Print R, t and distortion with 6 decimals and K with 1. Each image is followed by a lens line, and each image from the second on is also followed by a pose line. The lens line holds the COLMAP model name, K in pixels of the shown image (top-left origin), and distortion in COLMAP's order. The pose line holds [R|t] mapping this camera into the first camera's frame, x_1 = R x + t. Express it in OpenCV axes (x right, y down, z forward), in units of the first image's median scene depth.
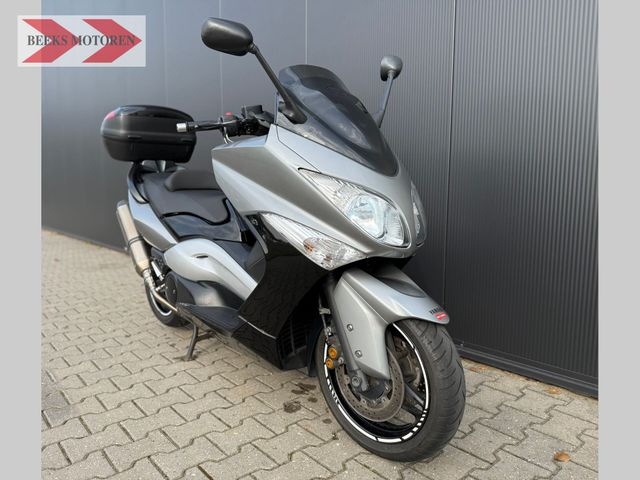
lens RADIAL K [[449.6, 0, 313.0], [0, 449.6, 238.1], [0, 0, 1]] dist [0.012023, -0.037307]
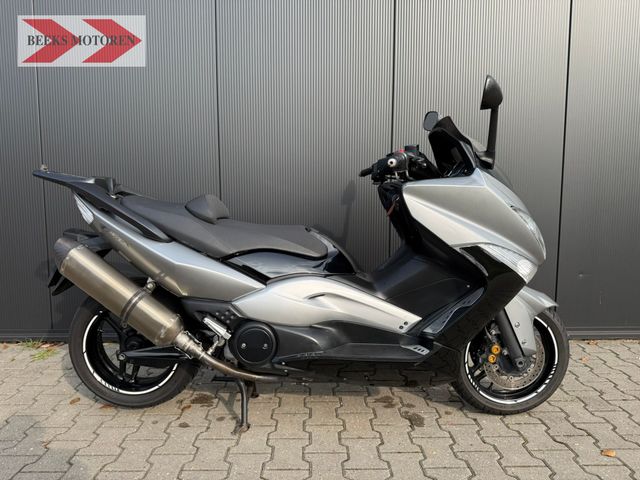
lens RADIAL K [[449.6, 0, 322.9], [0, 449.6, 237.0], [0, 0, 1]] dist [0.012023, -0.037307]
pose [[0.644194, -0.082372, 0.760413, -0.966900], [0.085890, 0.995686, 0.035095, -0.115363], [-0.760024, 0.042704, 0.648490, 0.430197]]
